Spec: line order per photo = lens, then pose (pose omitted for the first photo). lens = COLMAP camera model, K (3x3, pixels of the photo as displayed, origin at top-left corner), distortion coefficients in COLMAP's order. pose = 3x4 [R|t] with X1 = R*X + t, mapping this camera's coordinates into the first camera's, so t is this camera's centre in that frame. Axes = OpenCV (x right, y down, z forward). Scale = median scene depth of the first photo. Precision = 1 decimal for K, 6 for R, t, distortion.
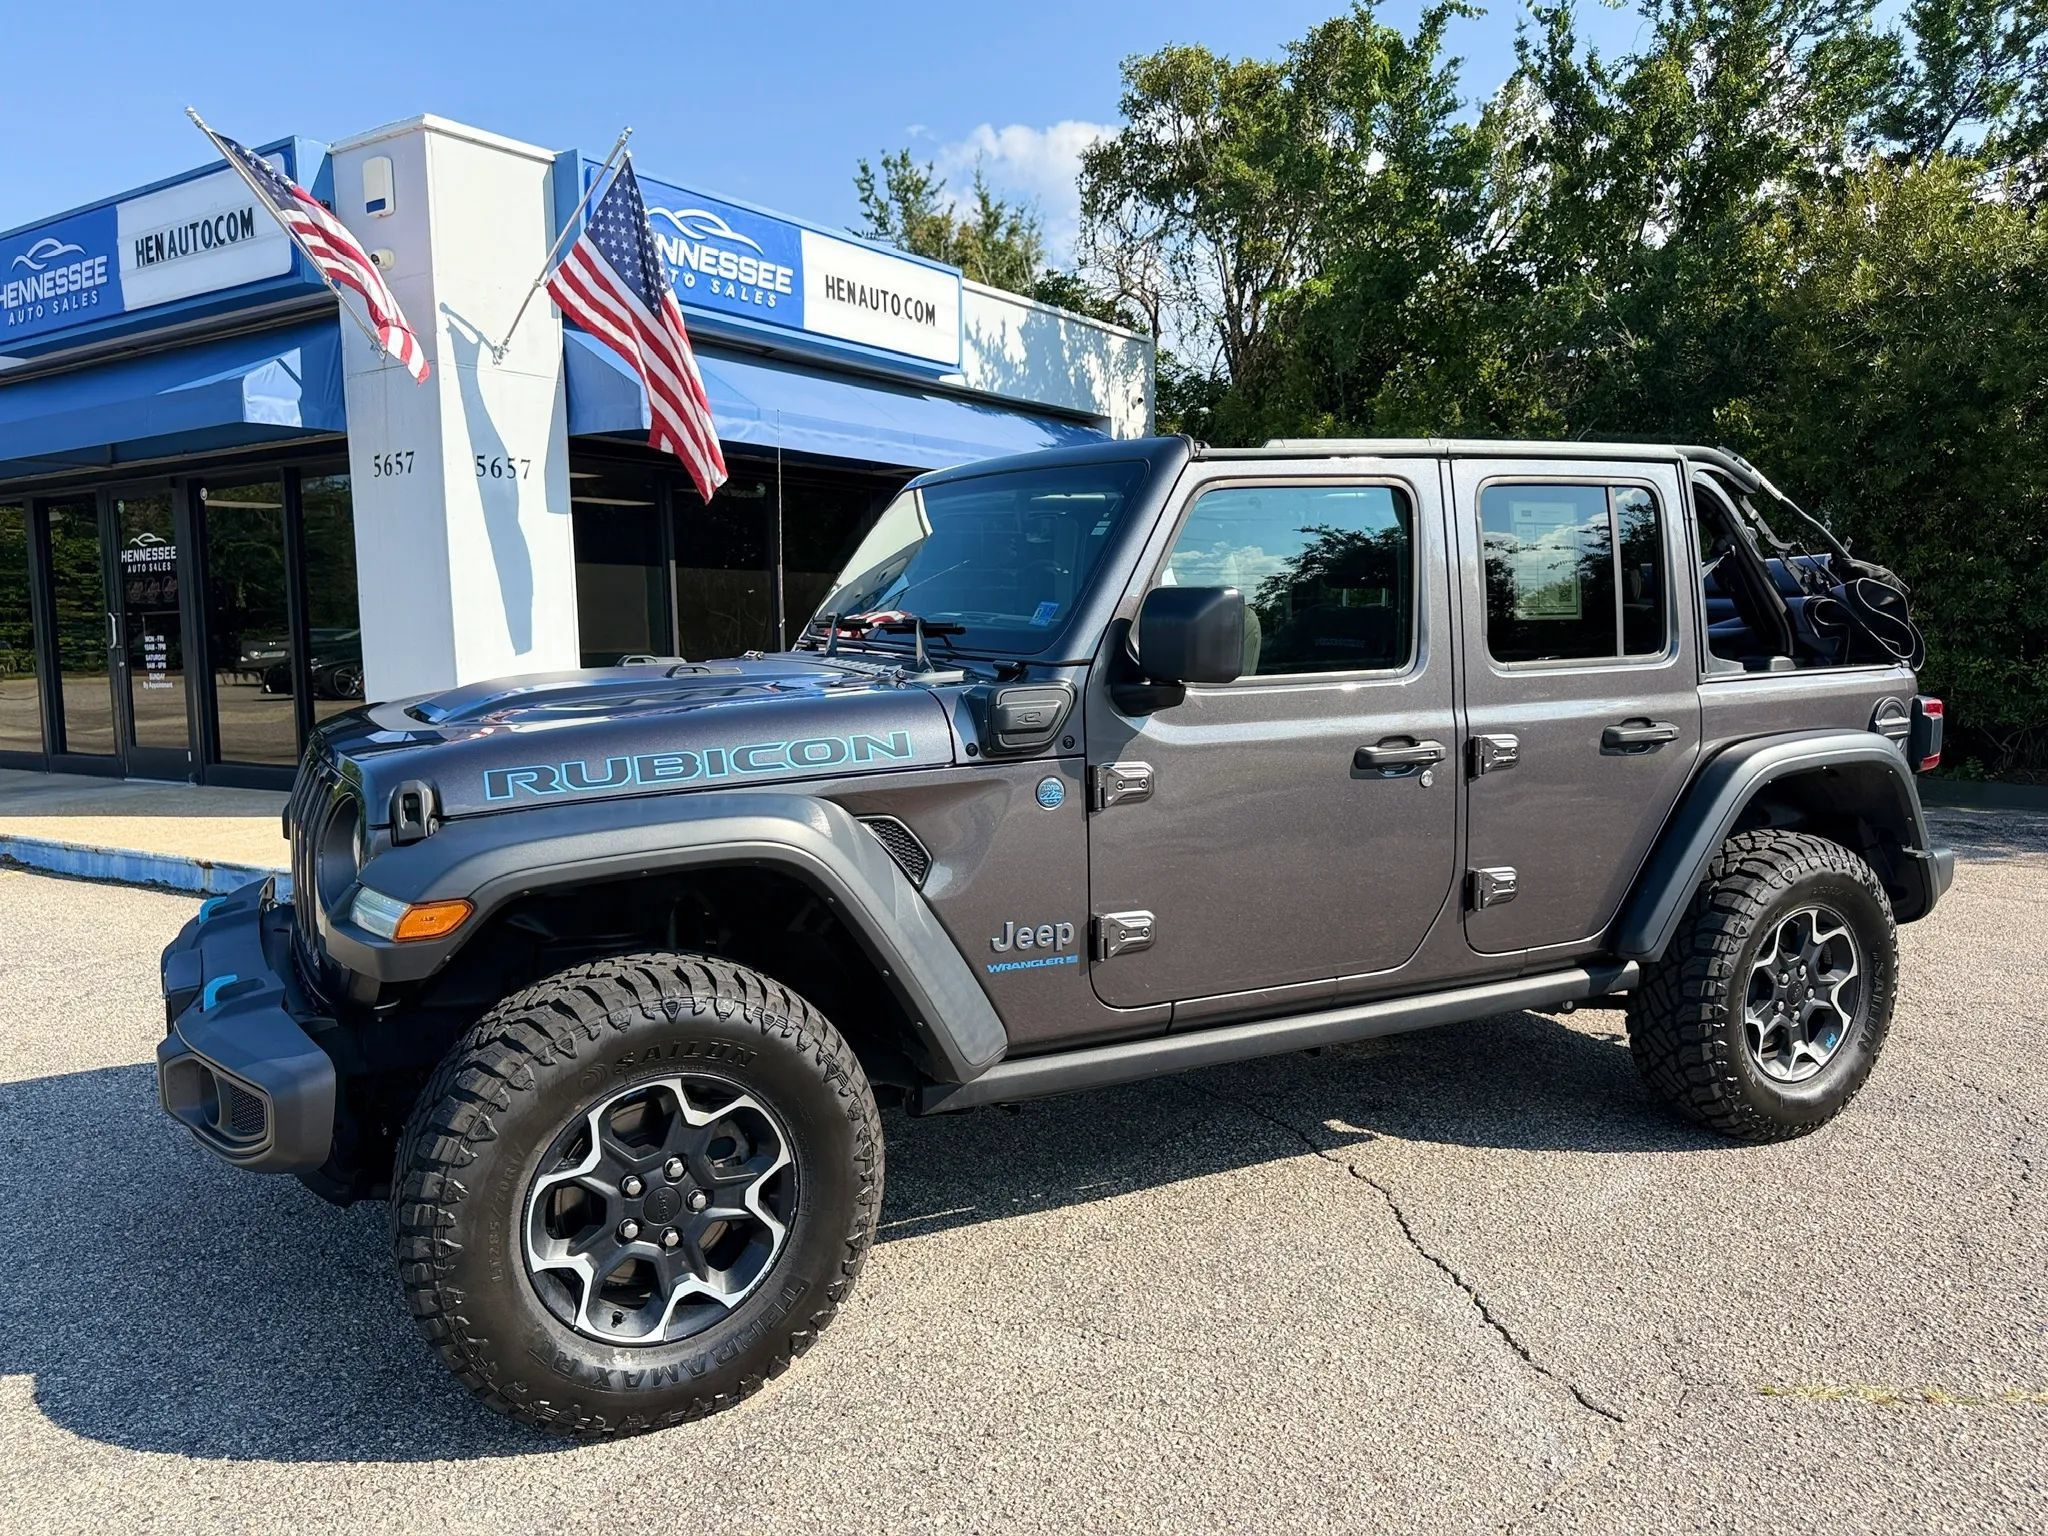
lens RADIAL K [[1549.6, 0, 1032.6], [0, 1549.6, 777.3], [0, 0, 1]] dist [0.057189, -0.072376]
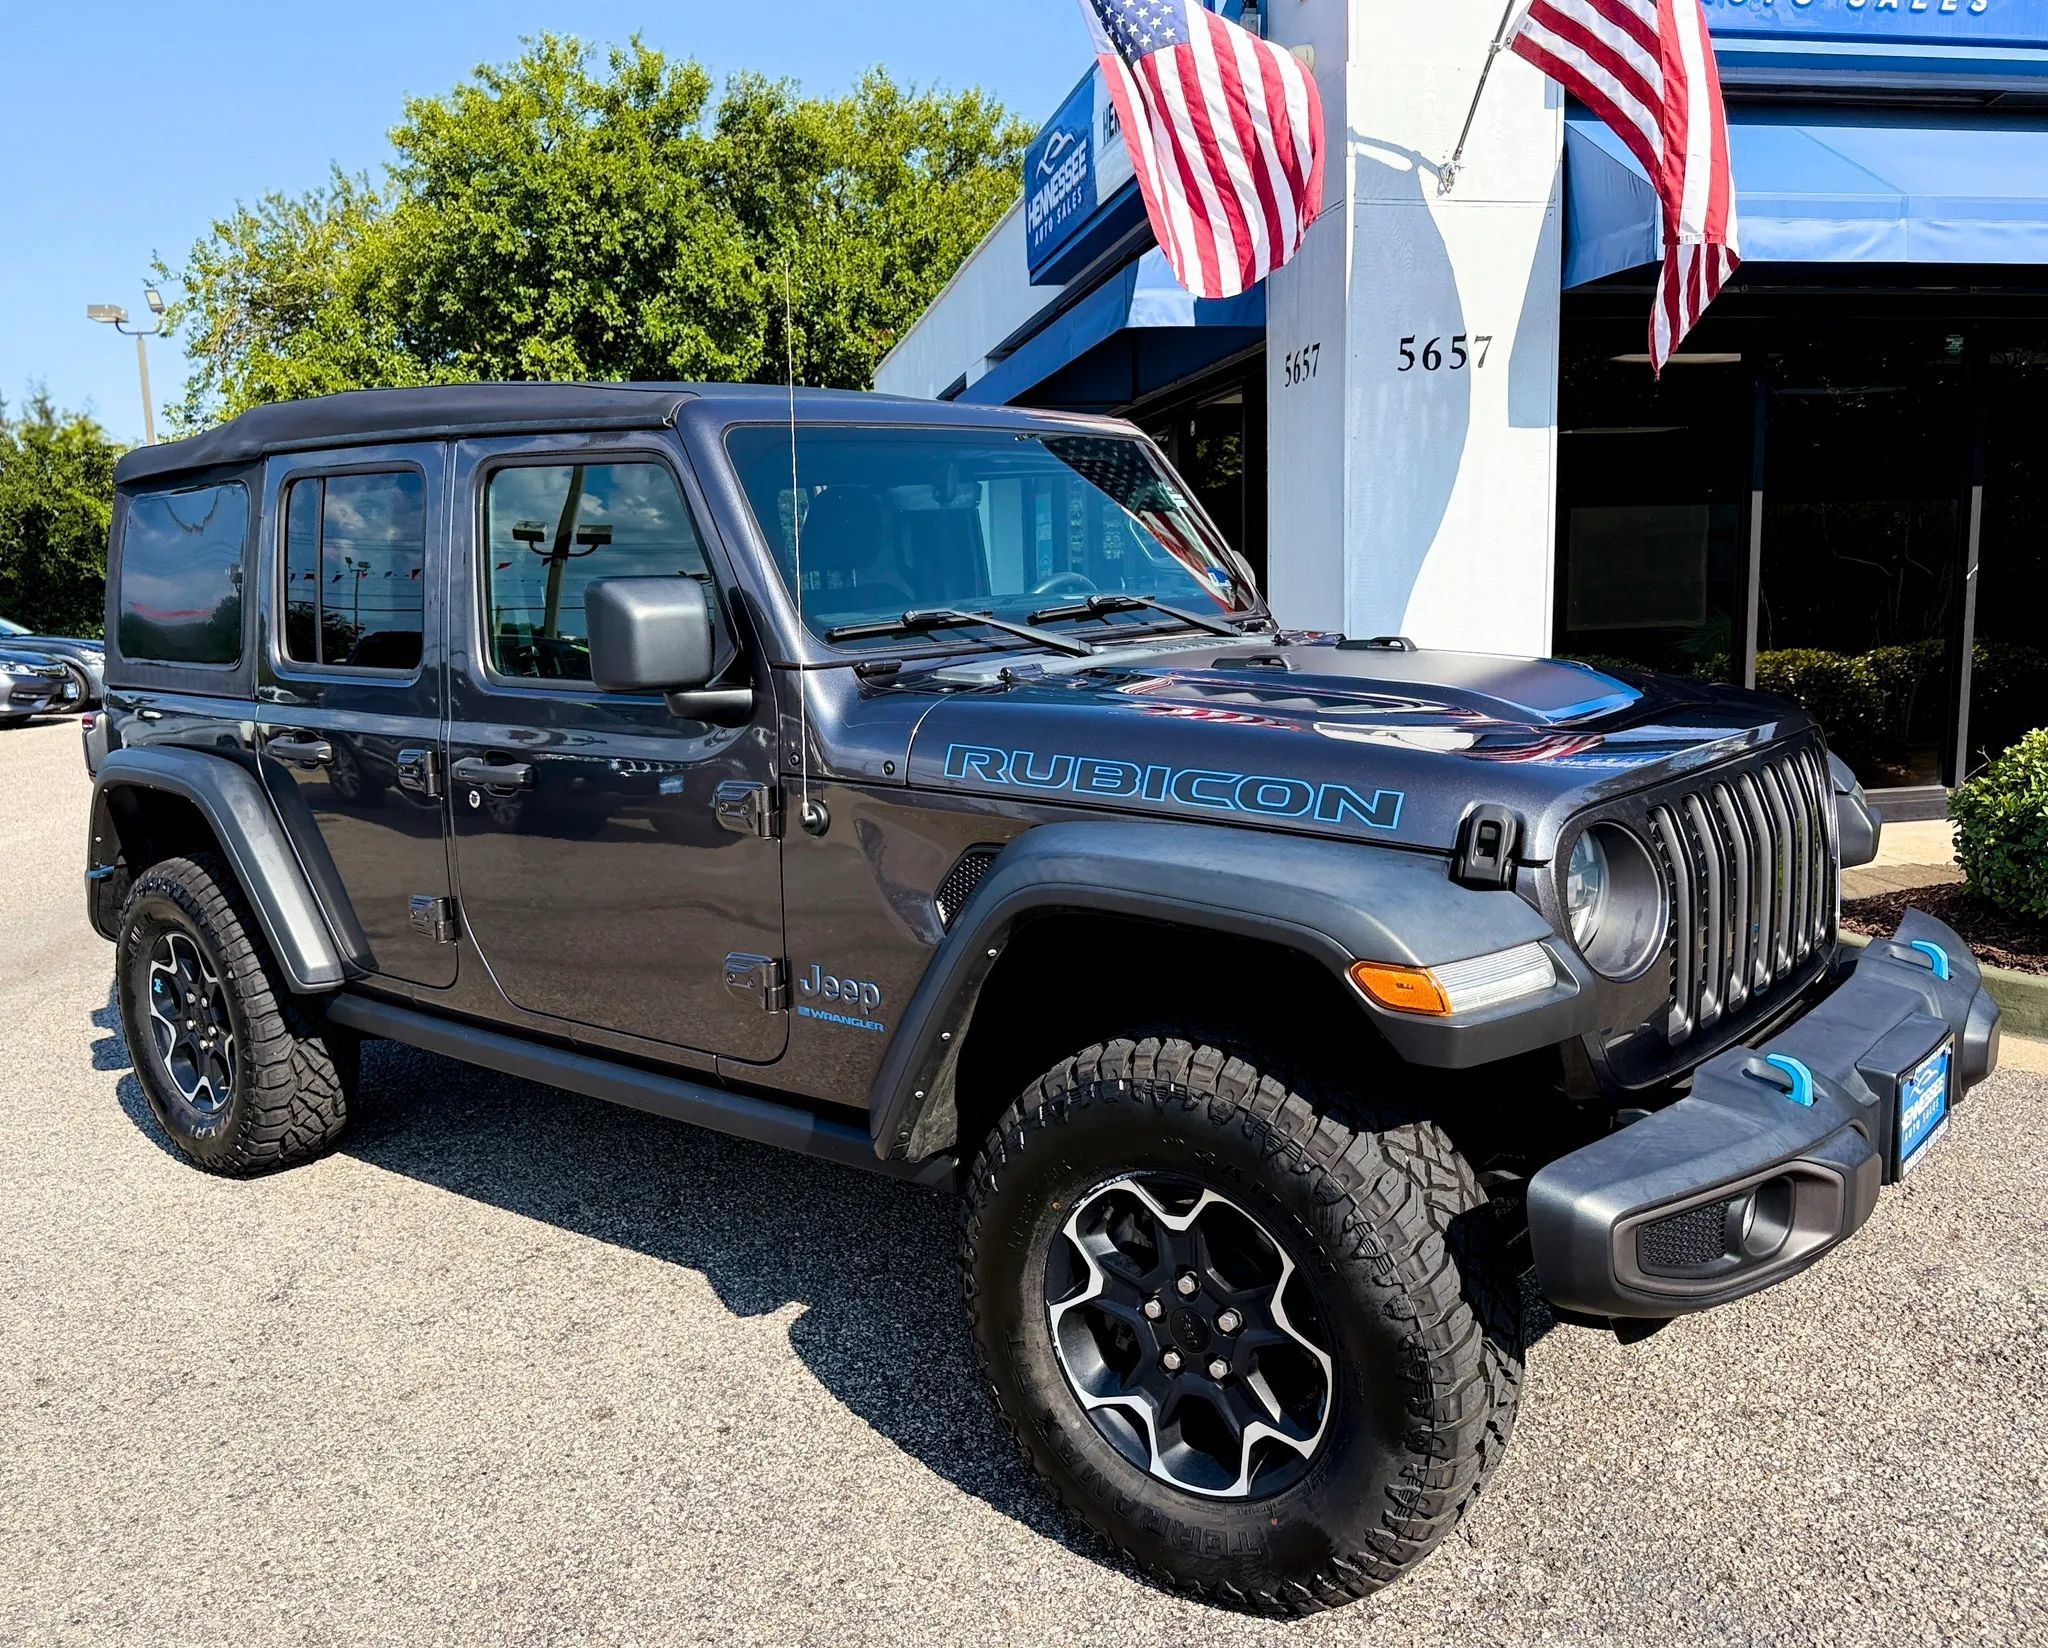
lens RADIAL K [[1715.0, 0, 1022.3], [0, 1715.0, 865.1], [0, 0, 1]] dist [0.039506, -0.047990]
pose [[0.703396, 0.106462, -0.702780, 0.073252], [-0.049055, 0.993633, 0.101424, -0.051182], [0.709103, -0.036866, 0.704140, 0.369668]]
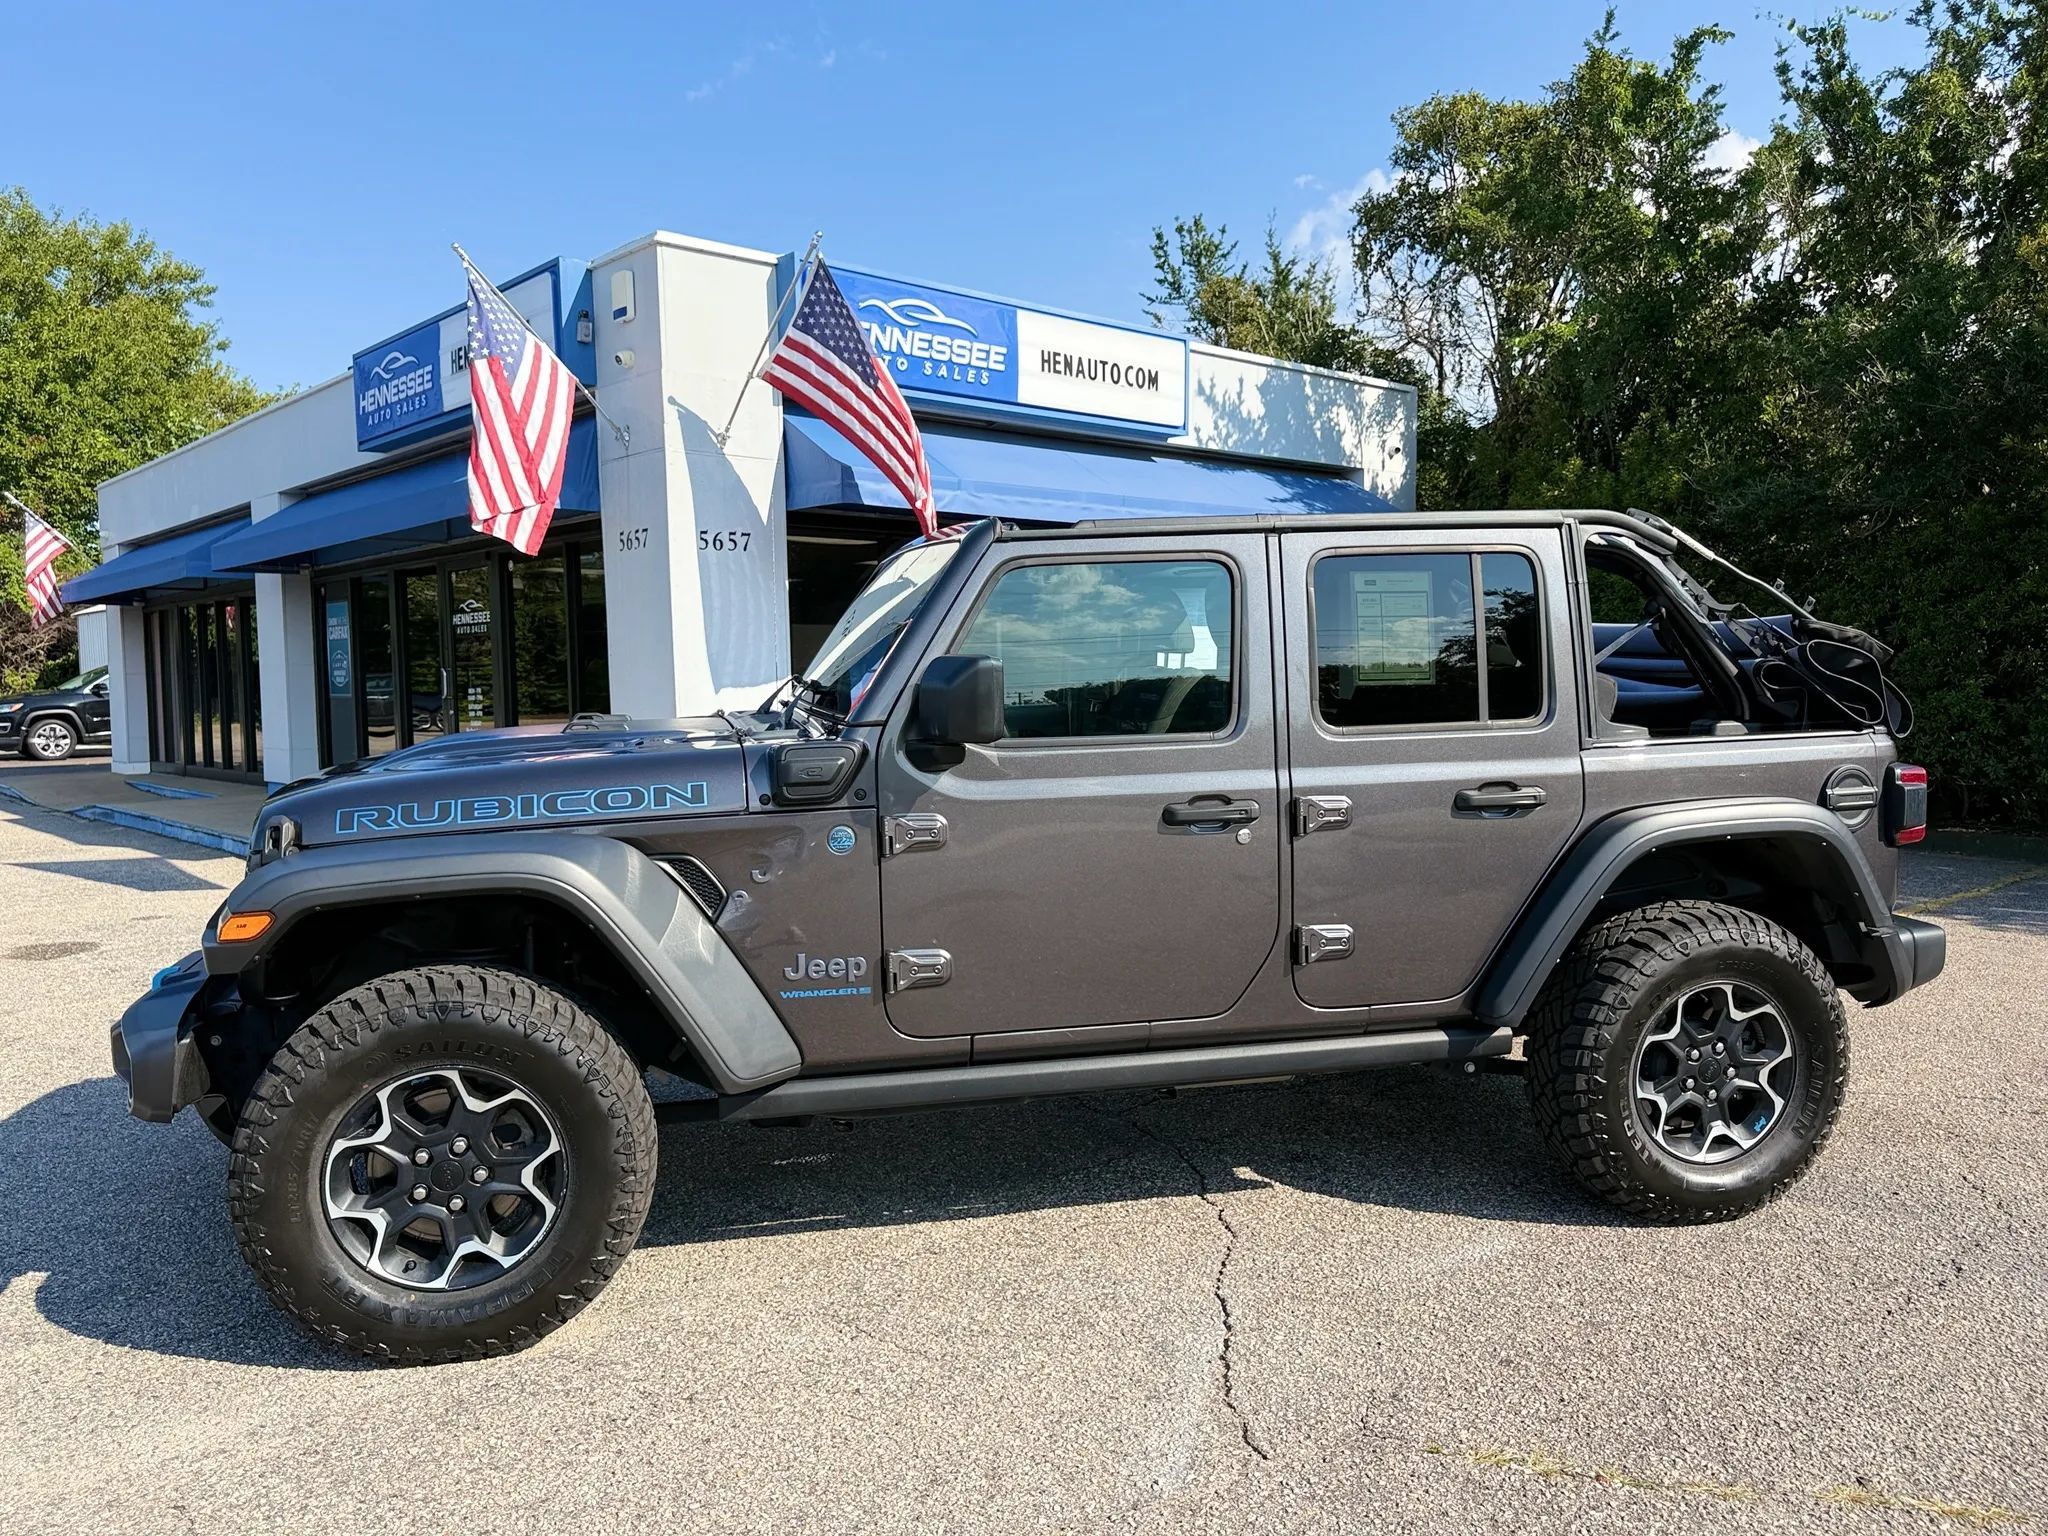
lens RADIAL K [[1549.6, 0, 1031.4], [0, 1549.6, 779.4], [0, 0, 1]] dist [0.057189, -0.072376]
pose [[0.968431, 0.016881, -0.248709, 0.161945], [-0.024236, 0.999354, -0.026539, -0.002869], [0.248100, 0.031728, 0.968215, -0.020319]]
